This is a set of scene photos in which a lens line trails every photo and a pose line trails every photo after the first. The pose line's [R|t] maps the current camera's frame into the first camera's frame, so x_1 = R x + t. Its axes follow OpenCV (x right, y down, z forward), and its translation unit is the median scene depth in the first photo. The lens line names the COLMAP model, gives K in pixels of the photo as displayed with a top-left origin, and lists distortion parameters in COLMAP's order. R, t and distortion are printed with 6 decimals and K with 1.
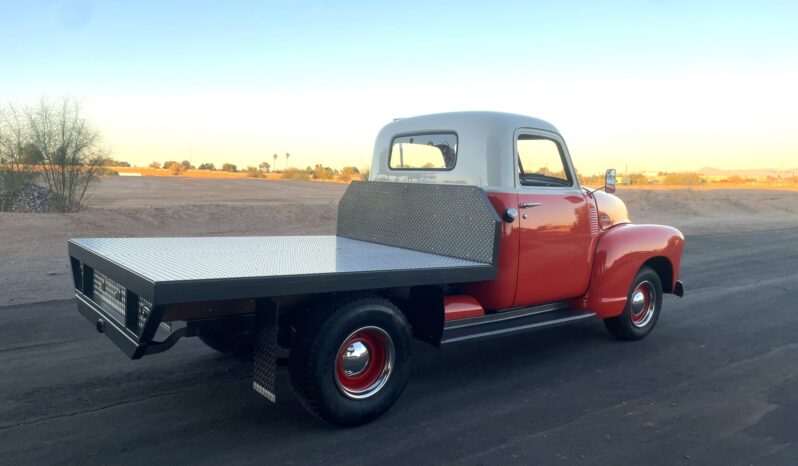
lens RADIAL K [[629.6, 0, 412.9], [0, 629.6, 247.7], [0, 0, 1]] dist [0.025431, -0.024455]
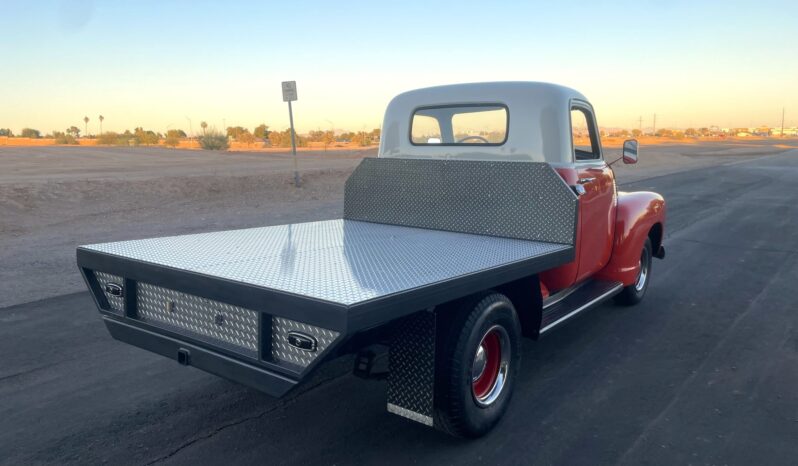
lens RADIAL K [[629.6, 0, 401.5], [0, 629.6, 232.8], [0, 0, 1]] dist [0.025431, -0.024455]
pose [[0.964678, -0.058413, 0.256874, -0.298007], [0.048285, 0.997794, 0.045566, -0.039231], [-0.258969, -0.031554, 0.965370, 0.115349]]
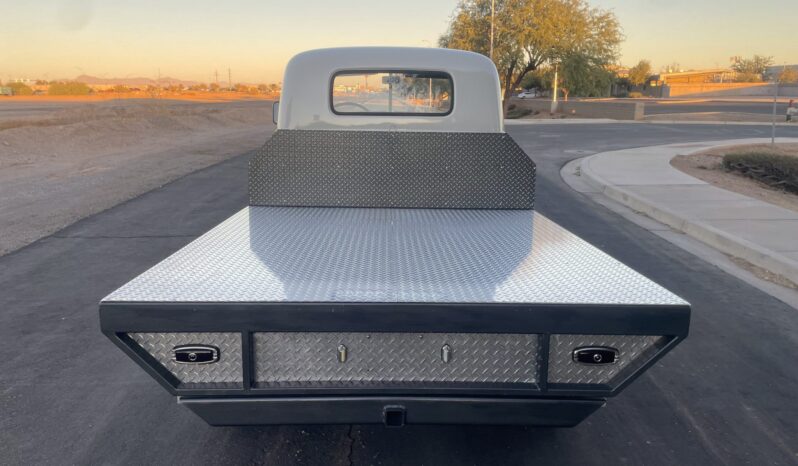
lens RADIAL K [[577.1, 0, 398.9], [0, 577.1, 274.5], [0, 0, 1]] dist [0.009264, 0.000979]
pose [[0.608459, -0.250713, 0.752942, -0.610067], [0.092771, 0.964750, 0.246272, -0.101049], [-0.788144, -0.079995, 0.610270, 0.455638]]
